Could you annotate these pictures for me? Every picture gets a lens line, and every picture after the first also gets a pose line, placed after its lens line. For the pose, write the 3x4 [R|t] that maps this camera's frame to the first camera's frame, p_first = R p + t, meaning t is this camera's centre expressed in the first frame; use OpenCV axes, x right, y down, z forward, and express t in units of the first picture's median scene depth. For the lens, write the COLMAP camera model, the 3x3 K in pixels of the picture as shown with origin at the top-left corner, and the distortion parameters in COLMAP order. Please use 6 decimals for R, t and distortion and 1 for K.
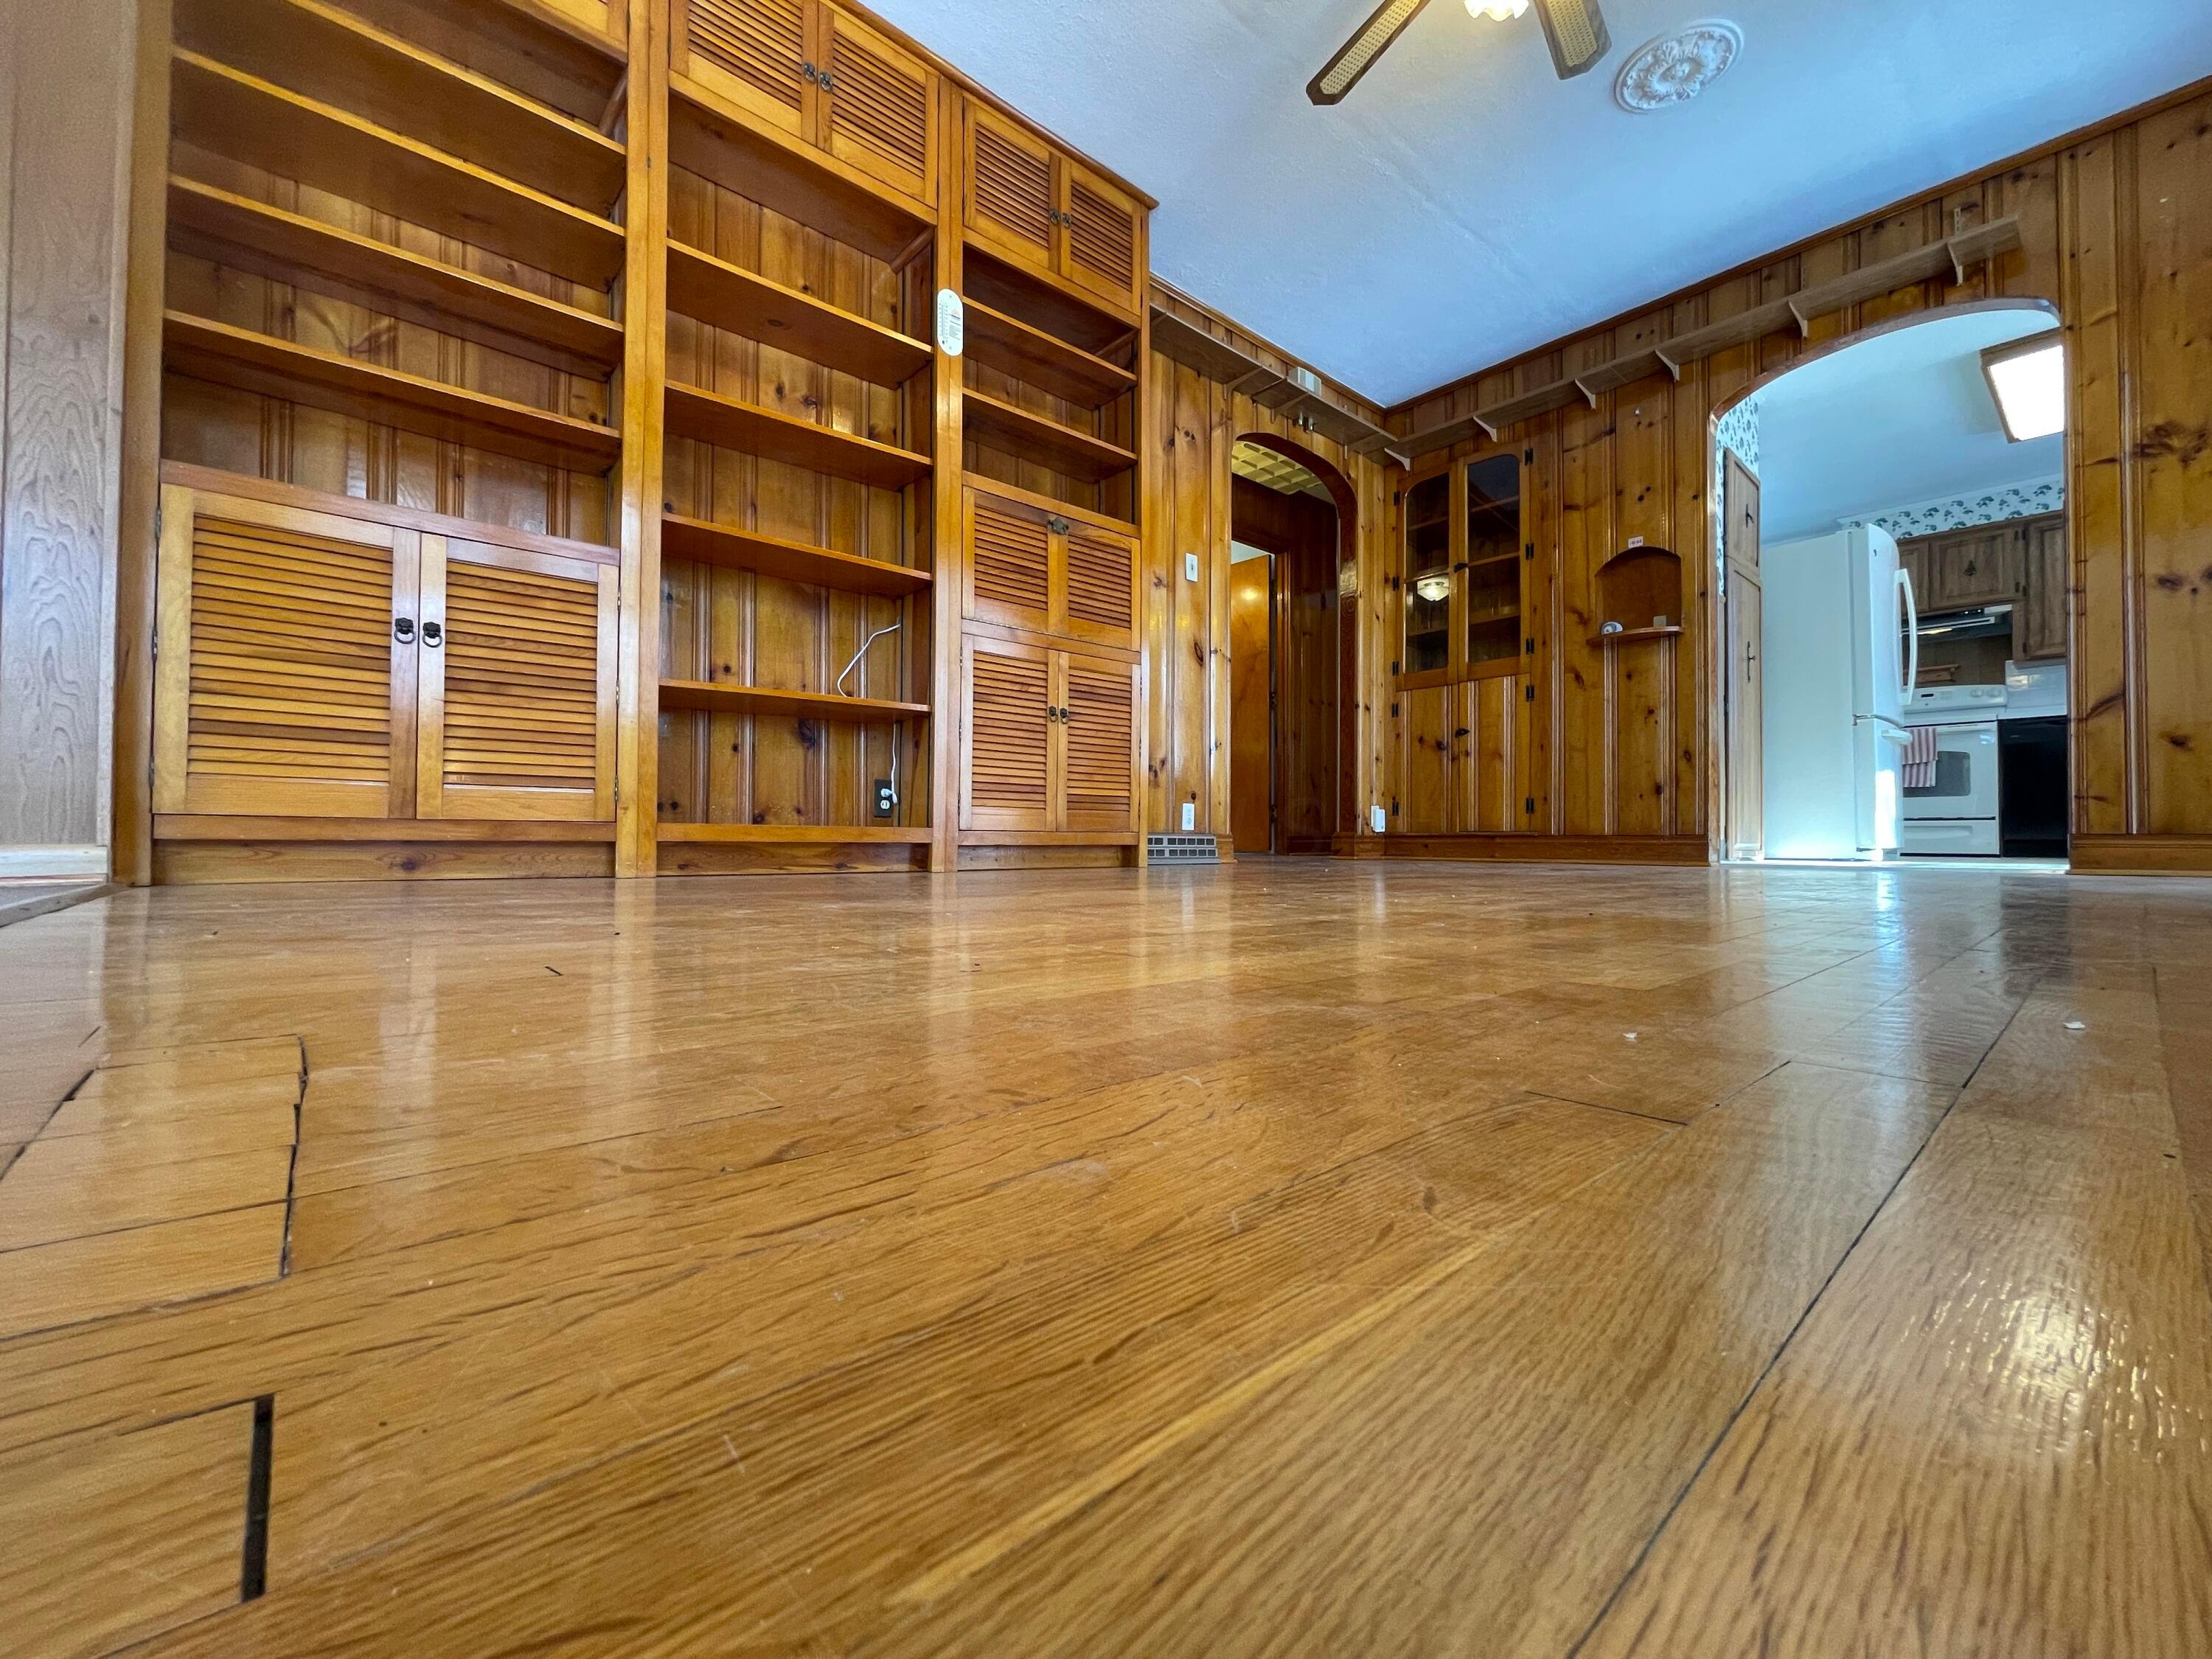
lens RADIAL K [[893.9, 0, 1098.8], [0, 893.9, 814.5], [0, 0, 1]] dist [-0.000784, -0.000252]
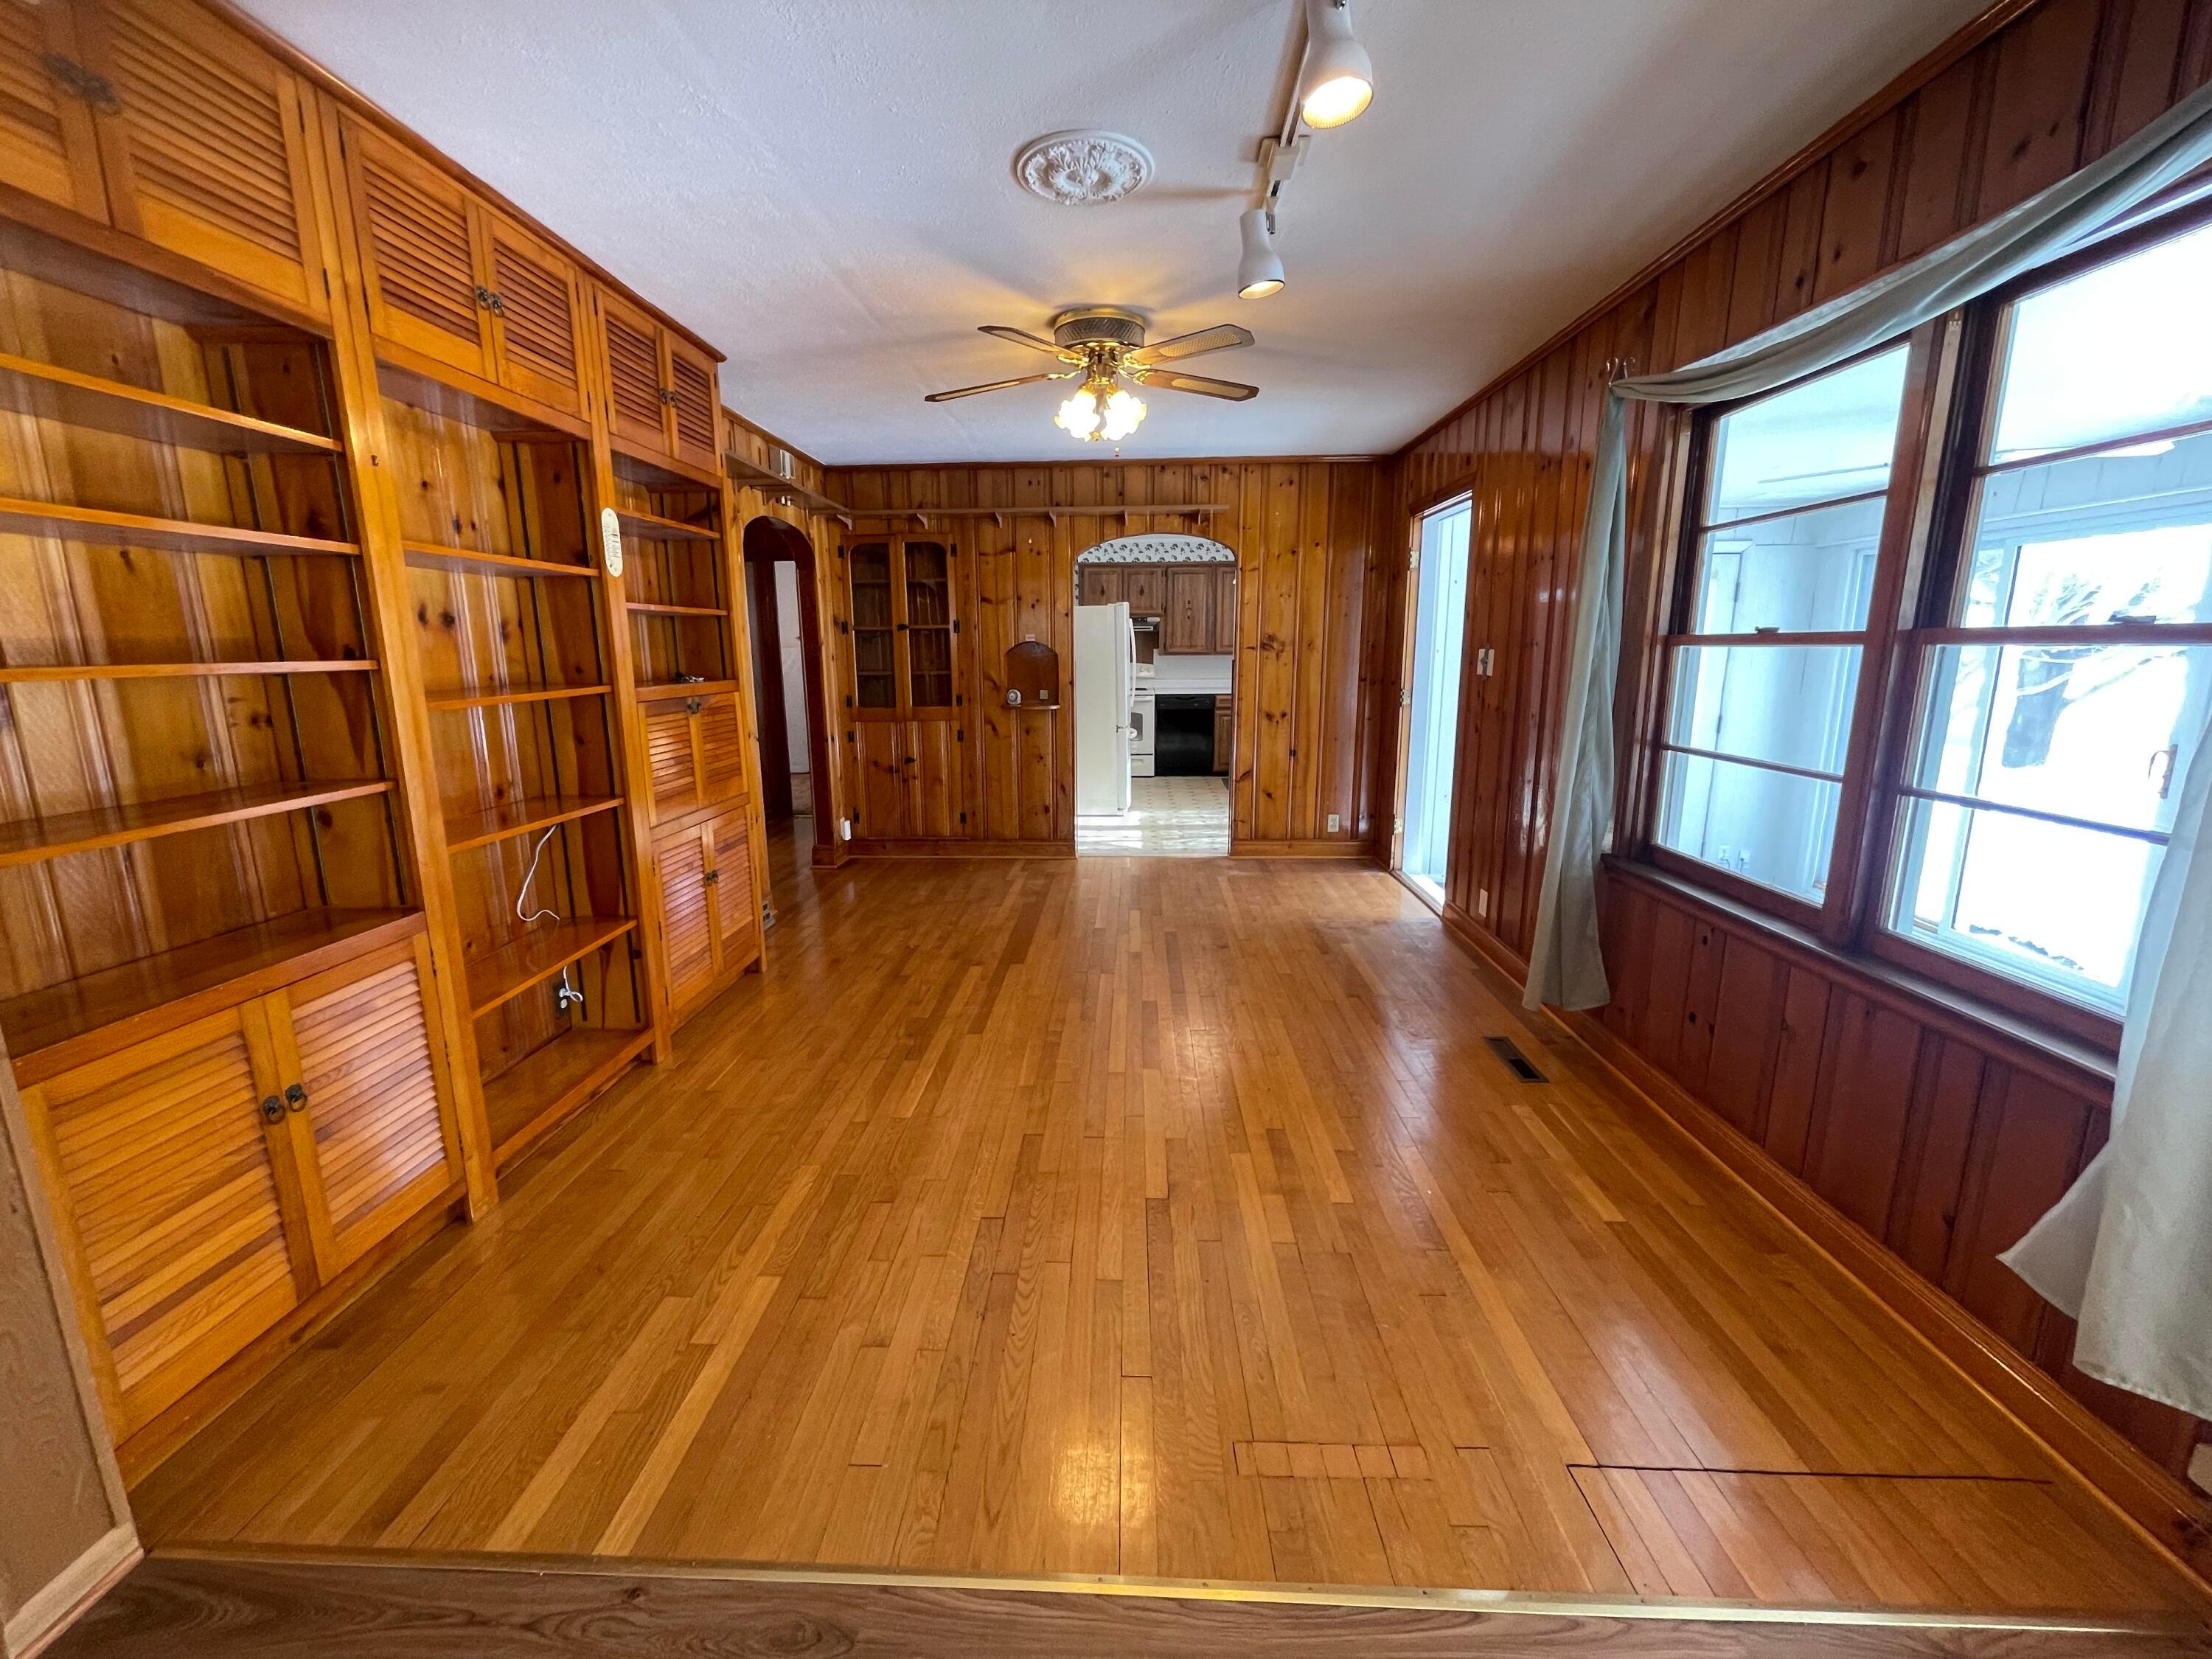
lens RADIAL K [[892.3, 0, 1096.2], [0, 892.3, 822.1], [0, 0, 1]] dist [-0.002586, 0.000210]
pose [[0.683529, -0.151444, 0.714039, -0.392090], [-0.007110, 0.976811, 0.213983, -0.329082], [-0.729888, -0.151341, 0.666603, -0.067475]]
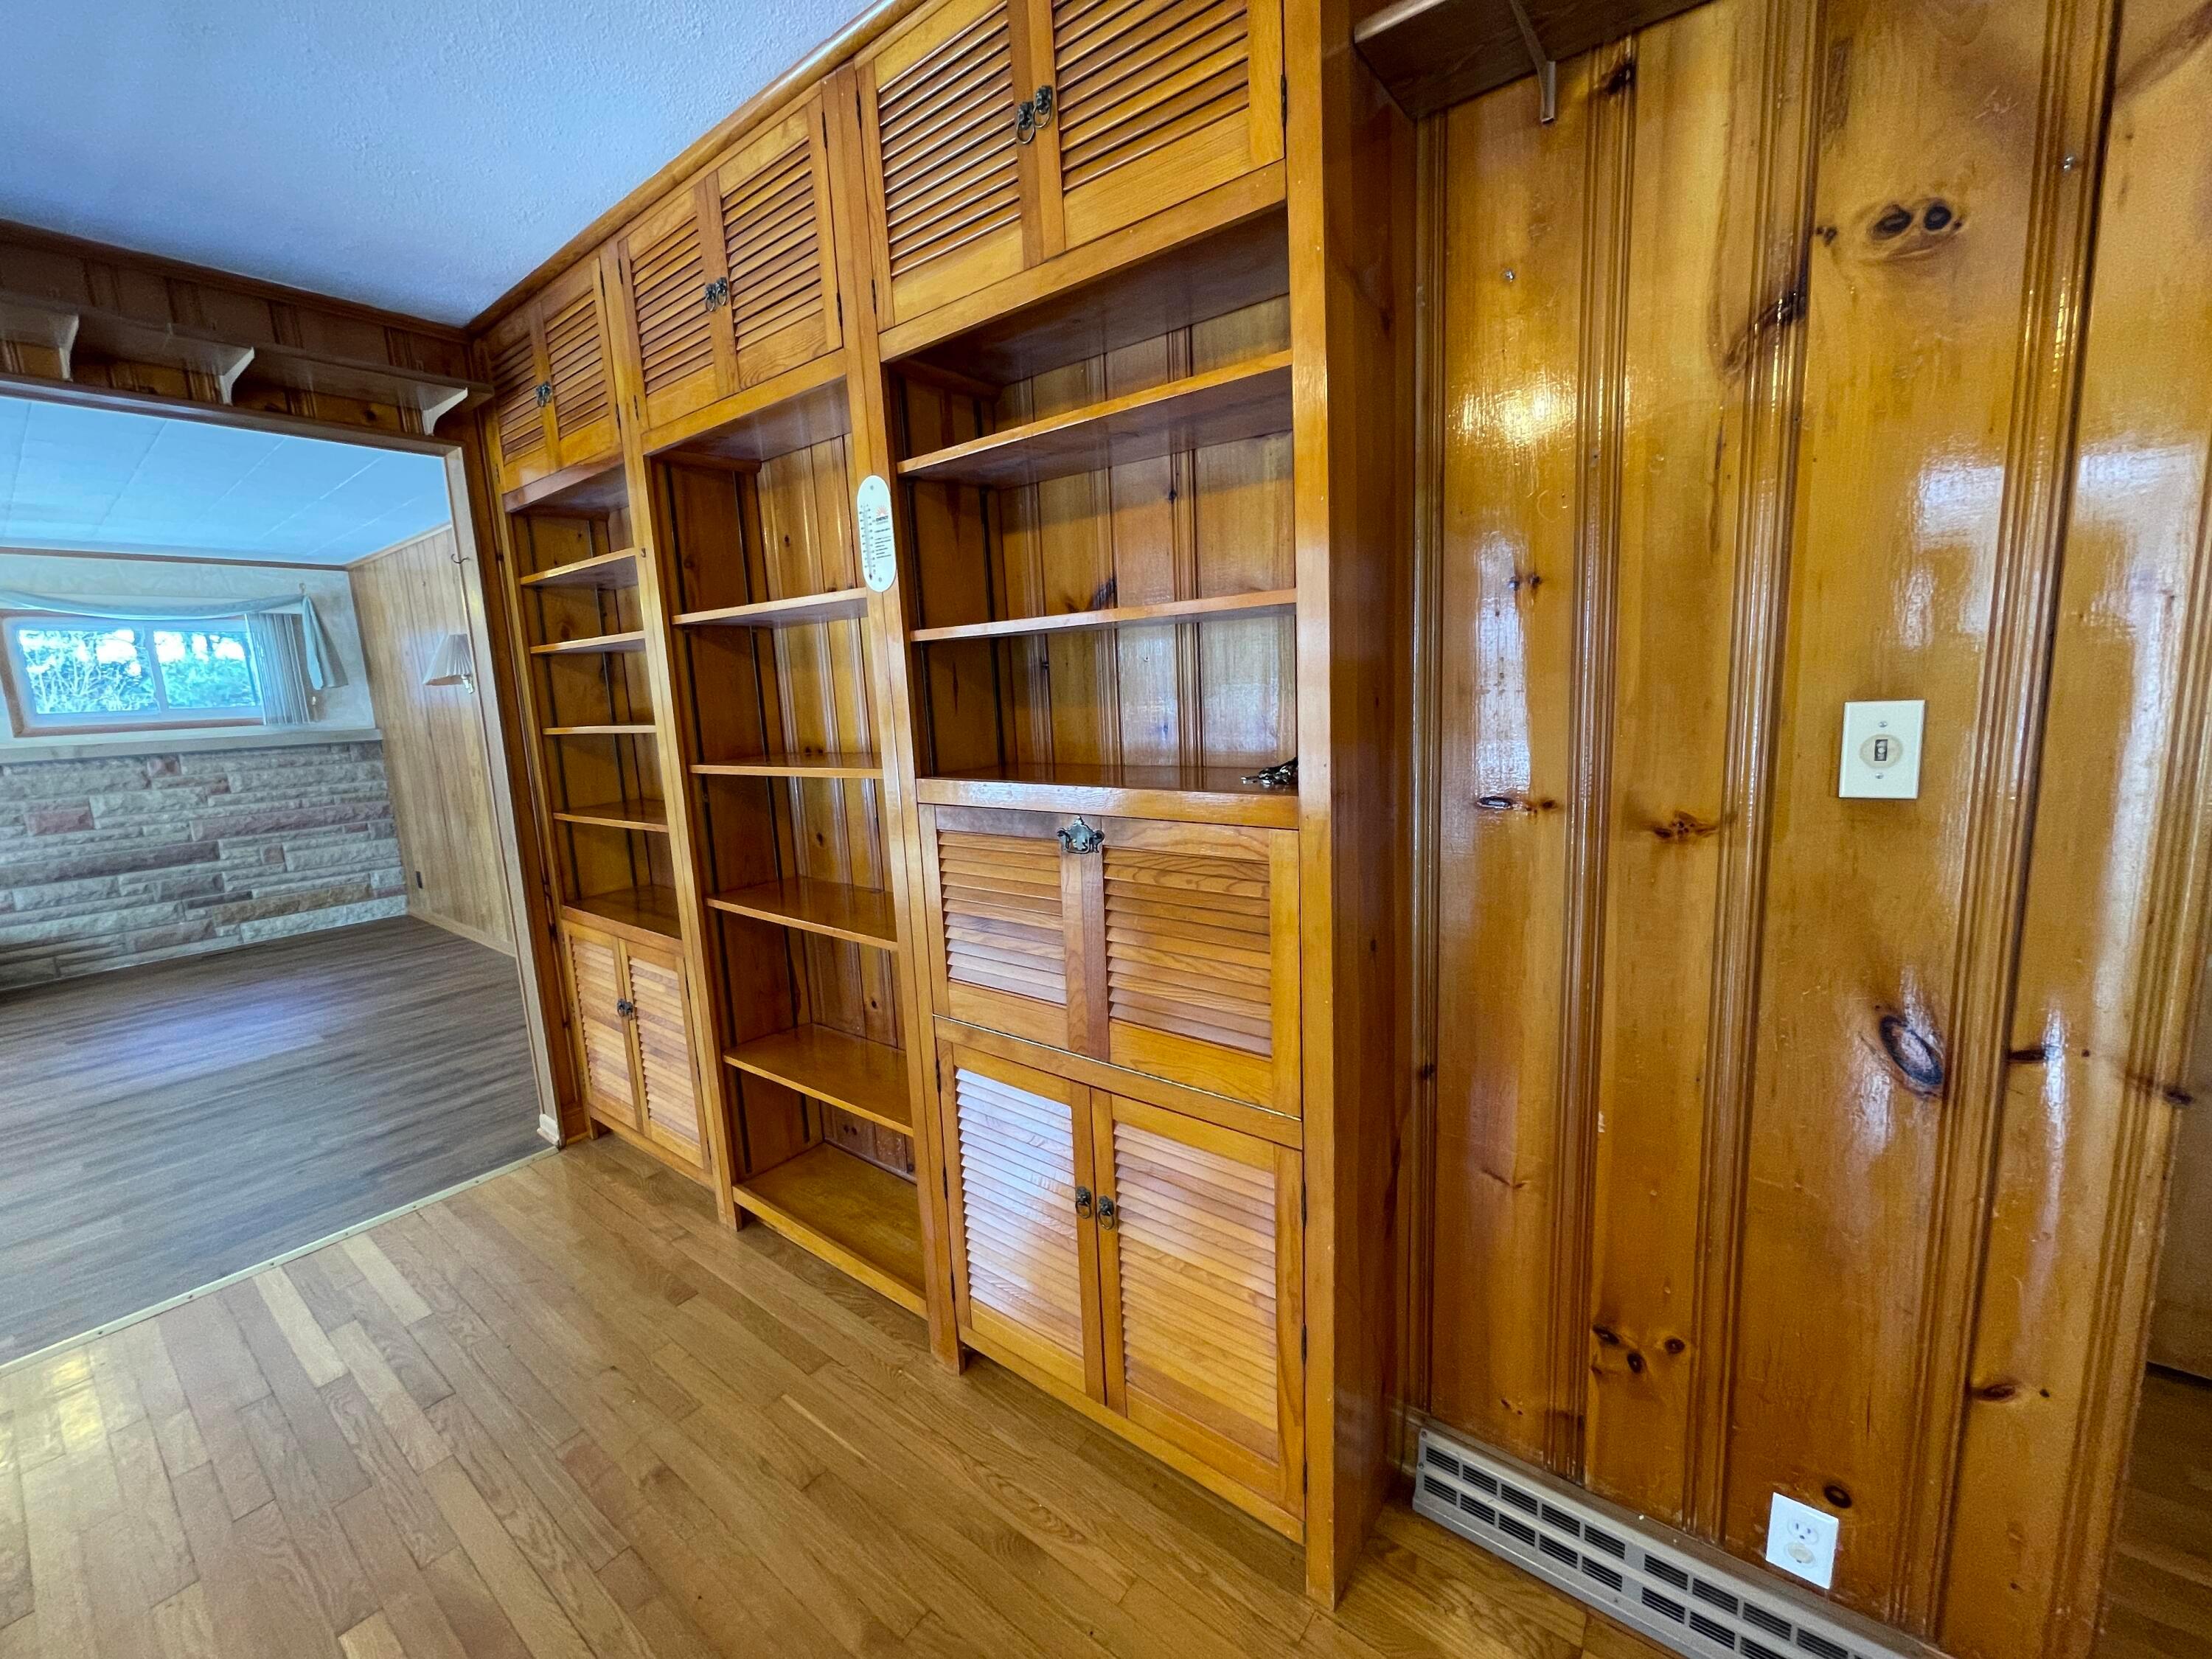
lens RADIAL K [[892.3, 0, 1096.2], [0, 892.3, 822.1], [0, 0, 1]] dist [-0.002586, 0.000210]
pose [[0.196624, 0.137115, -0.970844, 0.322427], [0.070766, 0.985606, 0.153532, -0.315880], [0.977922, -0.098891, 0.184090, 0.720961]]
